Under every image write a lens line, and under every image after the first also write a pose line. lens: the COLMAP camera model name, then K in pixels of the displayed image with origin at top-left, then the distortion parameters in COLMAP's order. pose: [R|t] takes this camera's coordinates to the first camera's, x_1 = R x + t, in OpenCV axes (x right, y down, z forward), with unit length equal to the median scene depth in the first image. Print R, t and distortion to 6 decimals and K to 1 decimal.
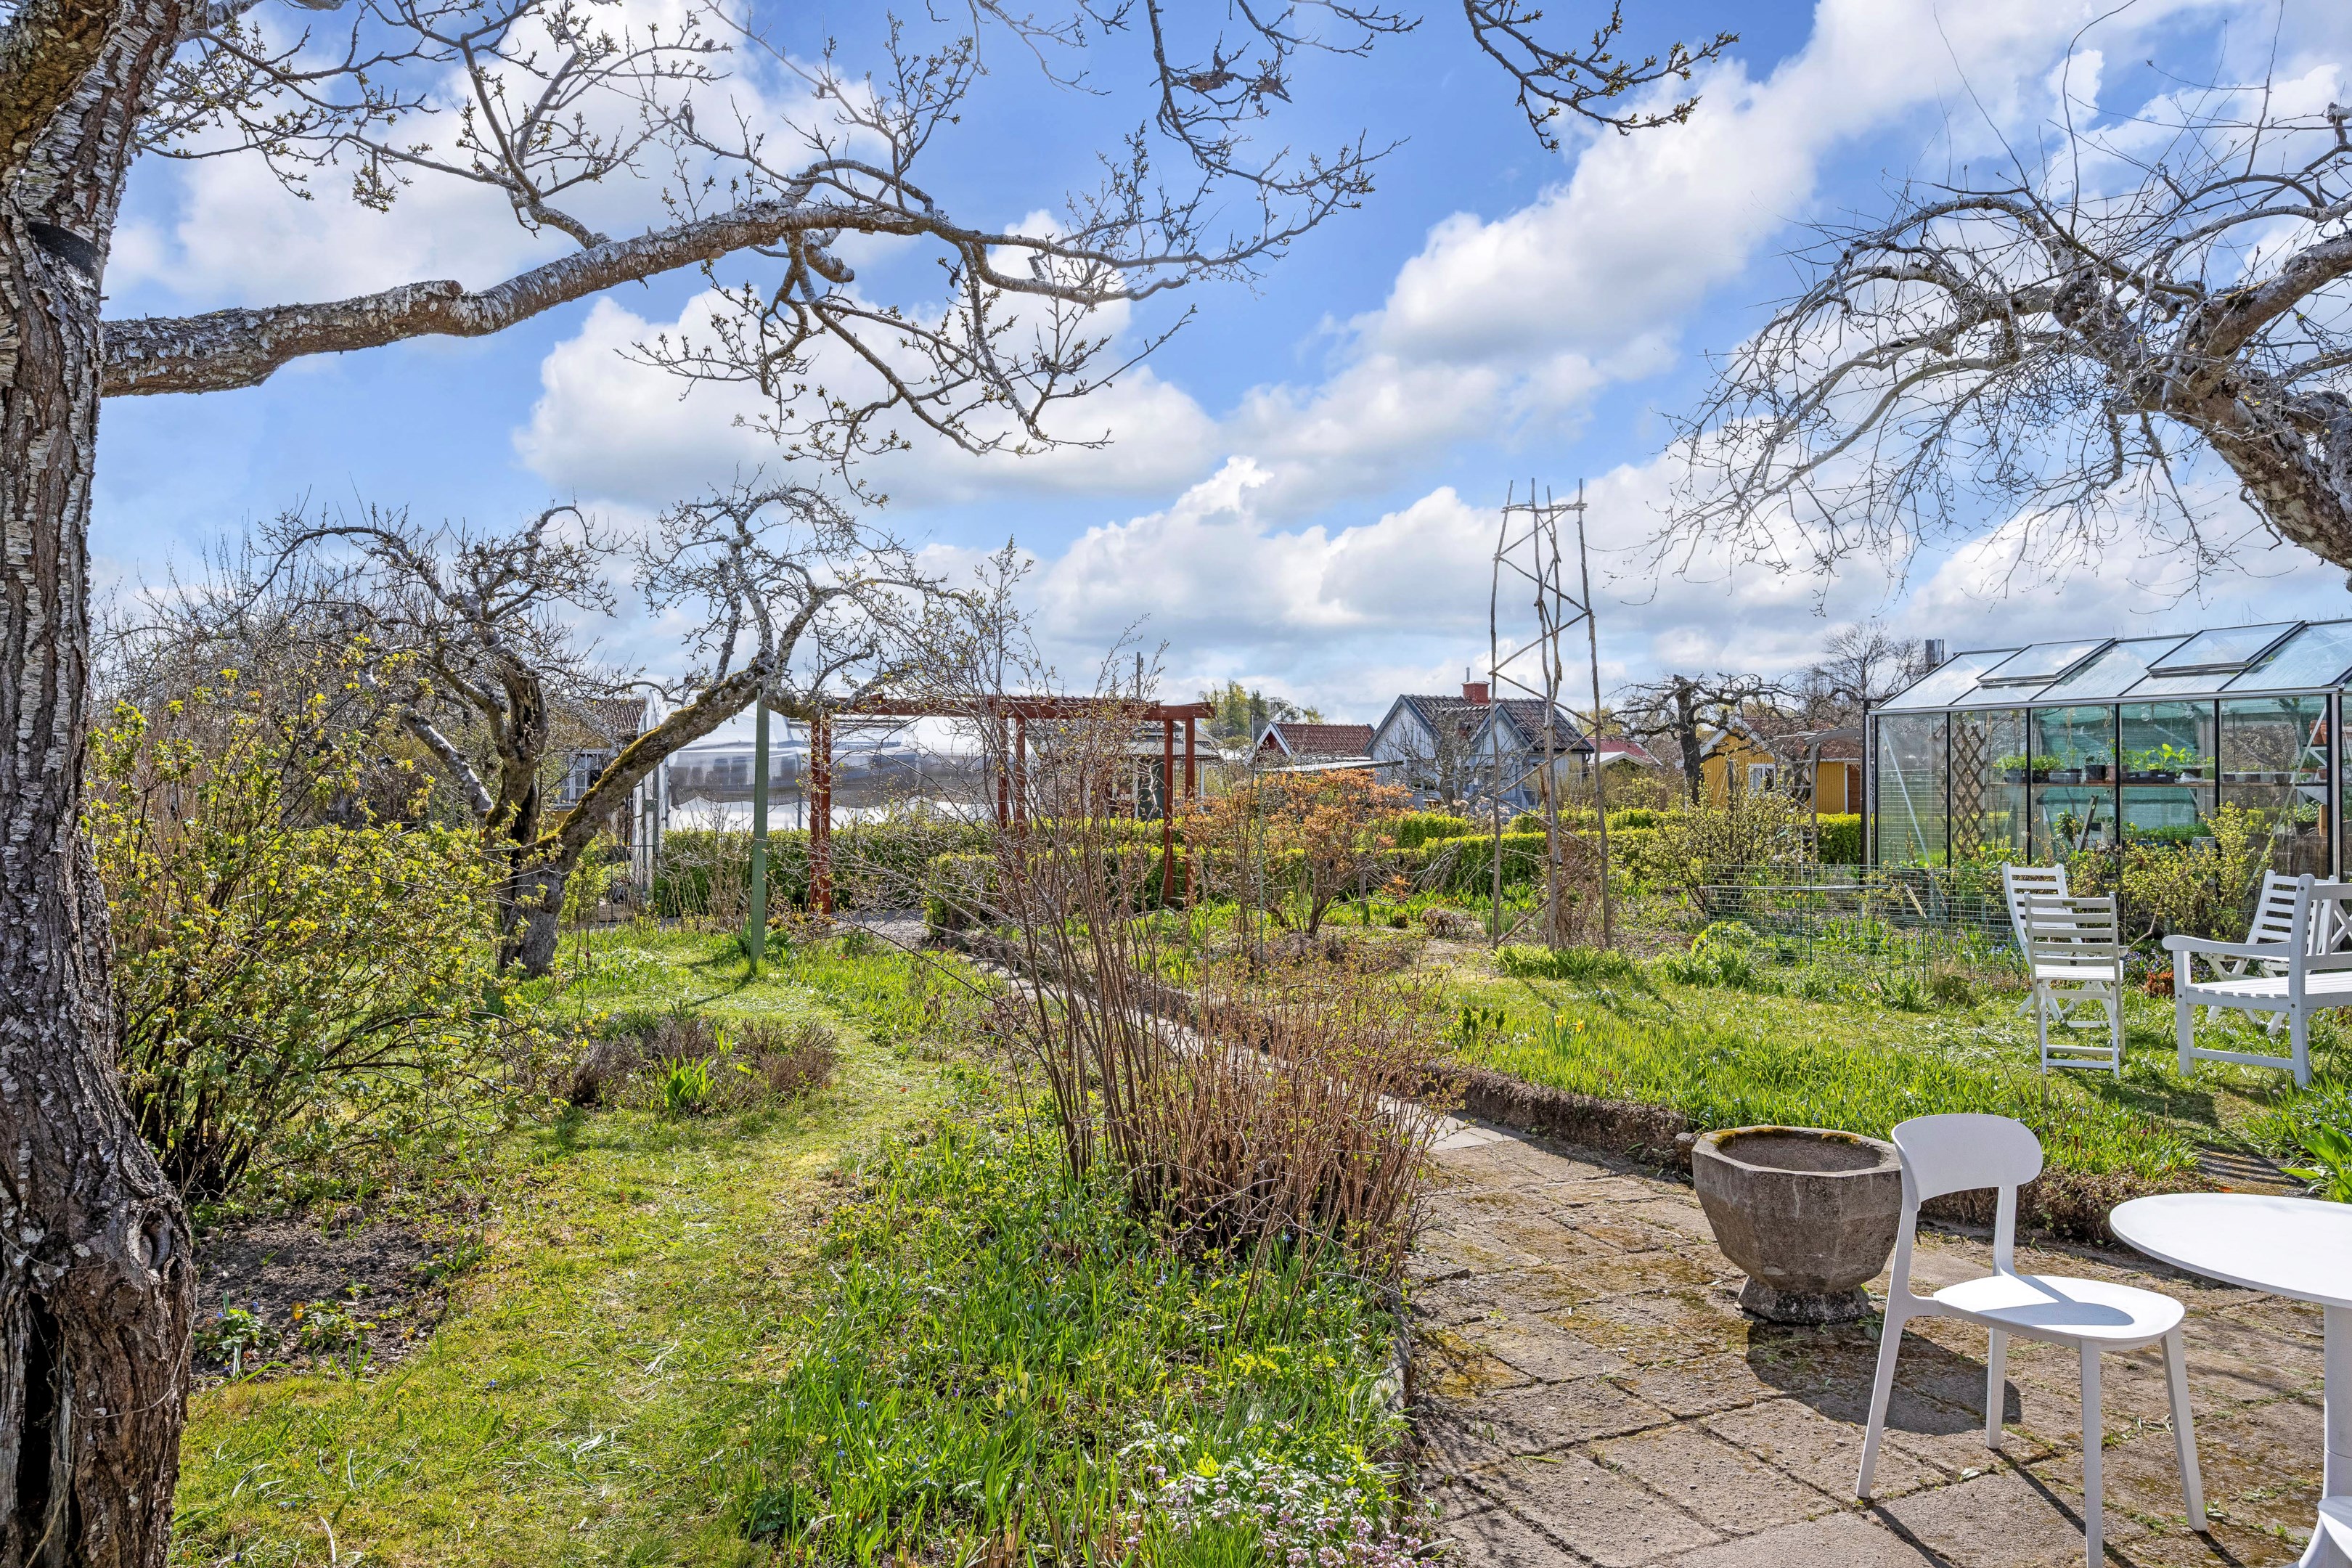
lens RADIAL K [[1528.4, 0, 1191.5], [0, 1528.4, 775.6], [0, 0, 1]] dist [0.002401, 0.001861]
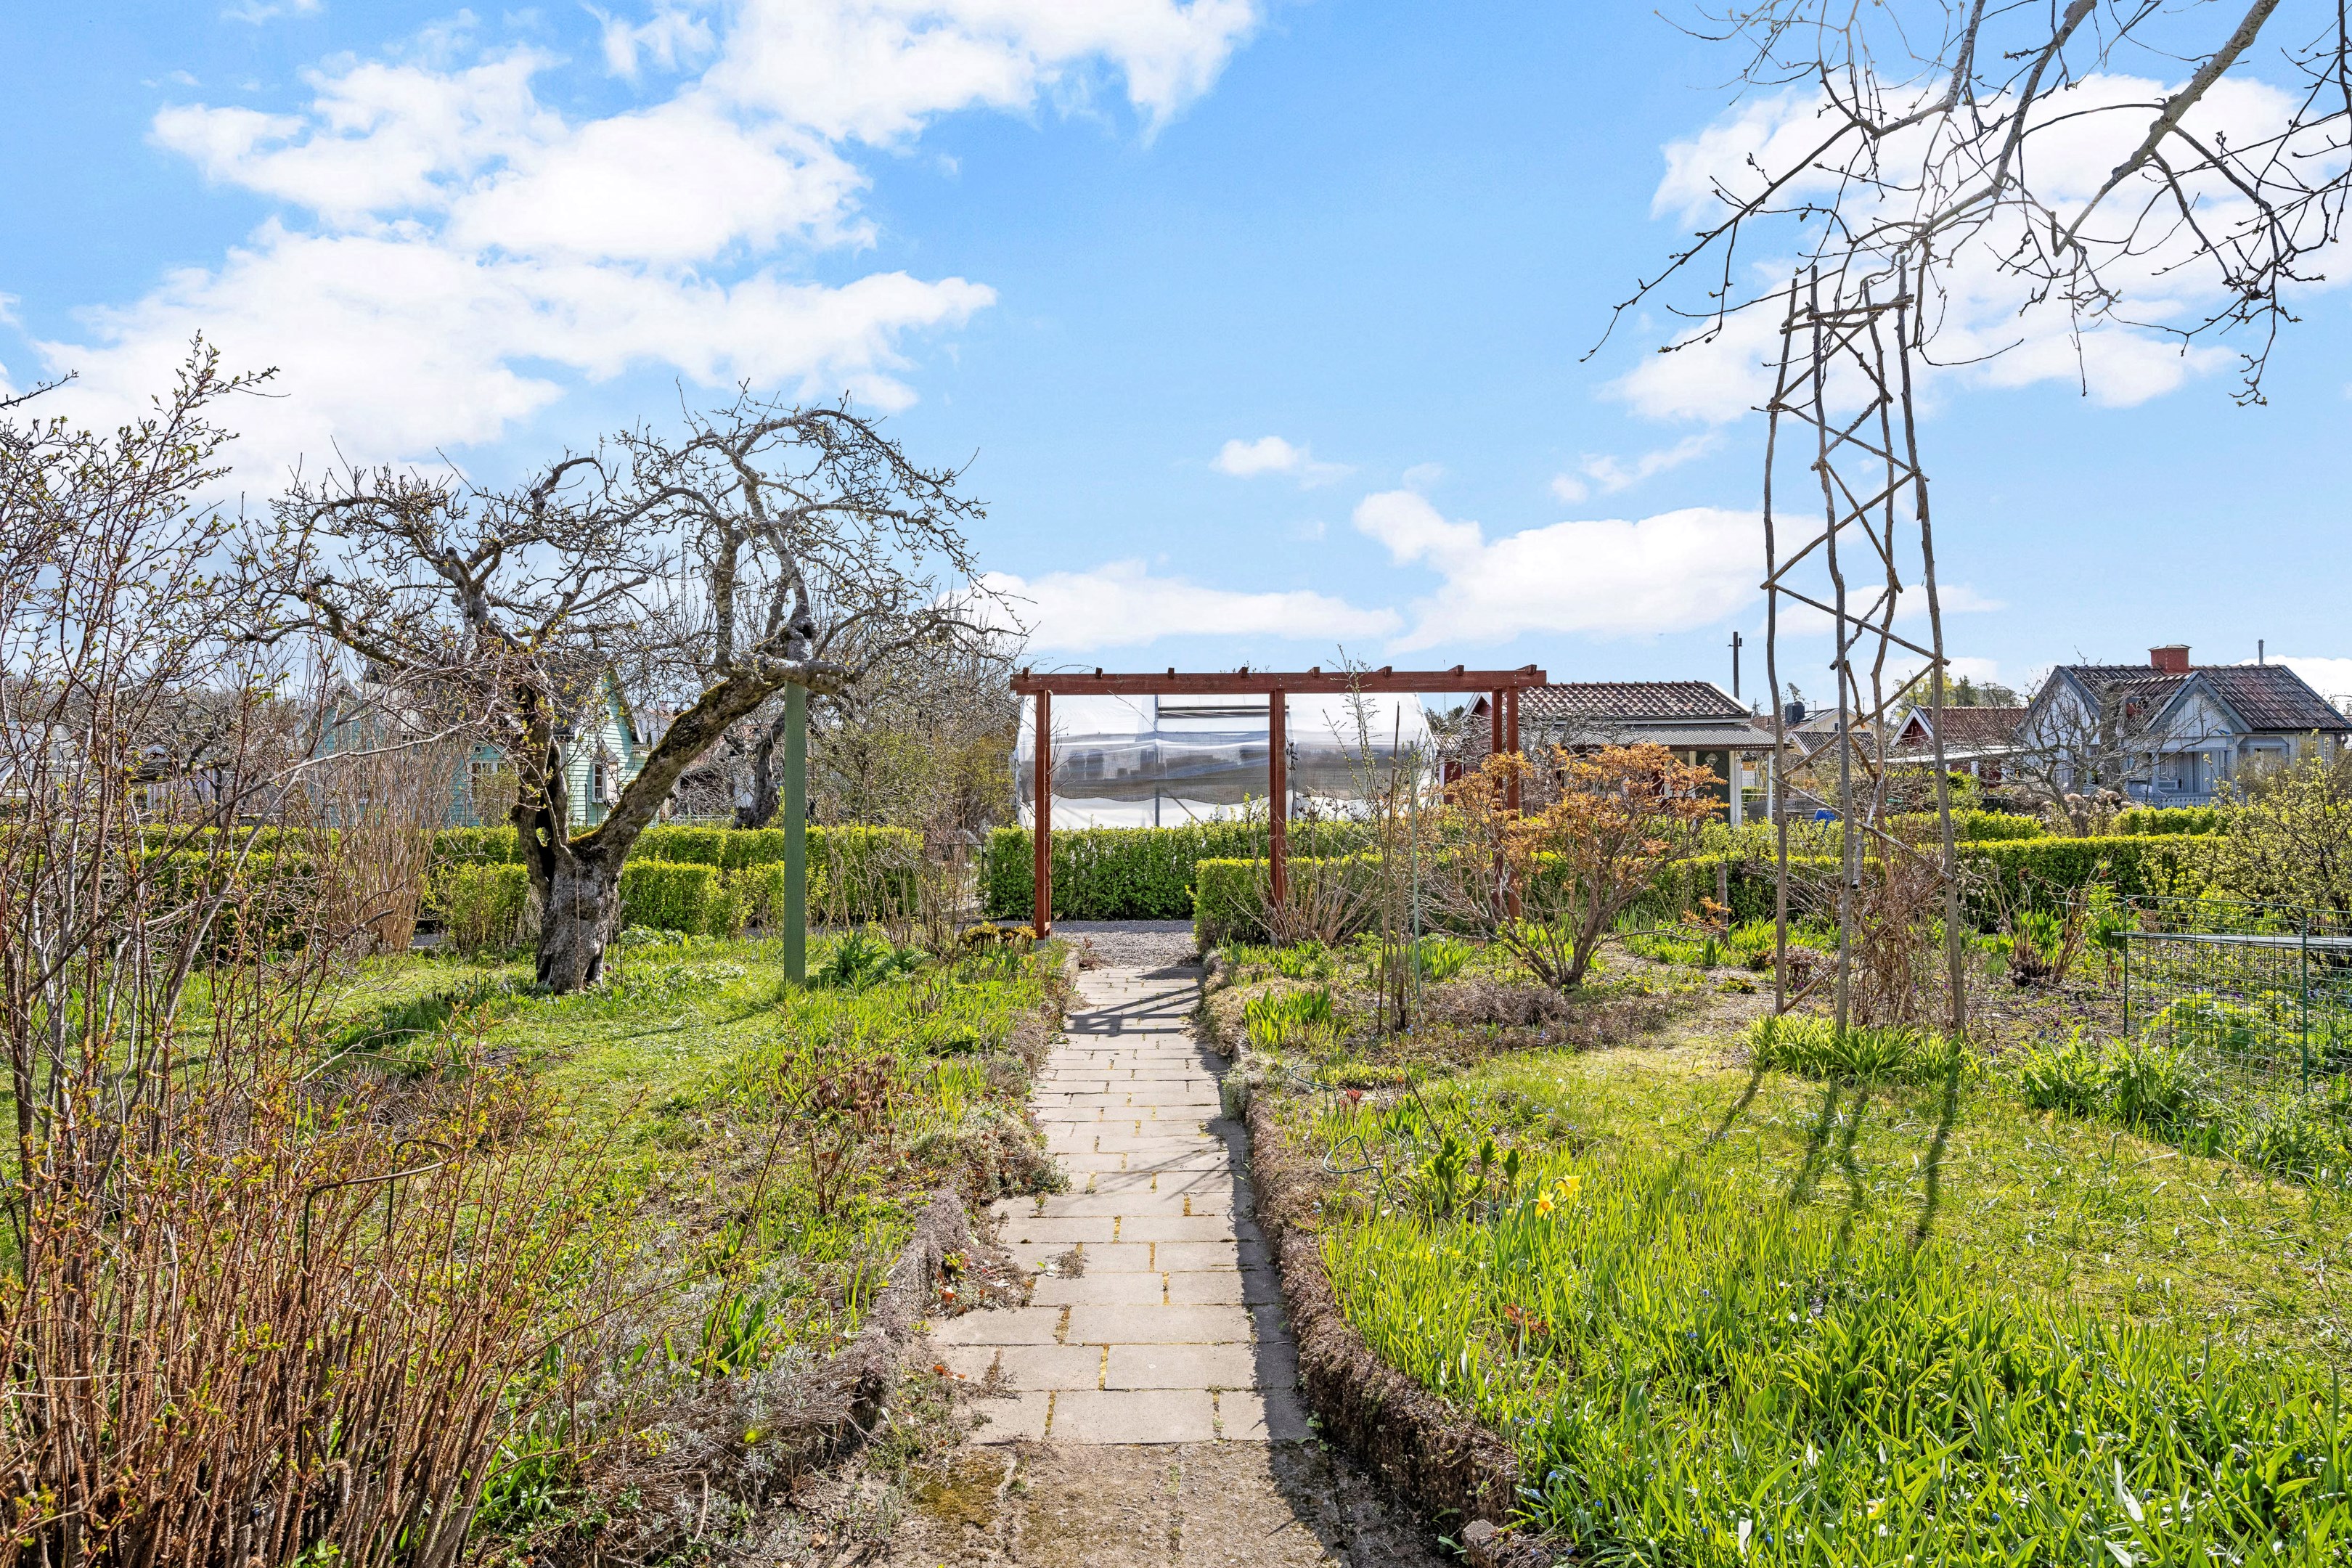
lens RADIAL K [[1528.4, 0, 1149.6], [0, 1528.4, 777.7], [0, 0, 1]] dist [0.002401, 0.001861]
pose [[0.900329, -0.008634, -0.435125, 0.085309], [0.008690, 0.999961, -0.001861, 0.004051], [0.435124, -0.002106, 0.900368, 0.111113]]
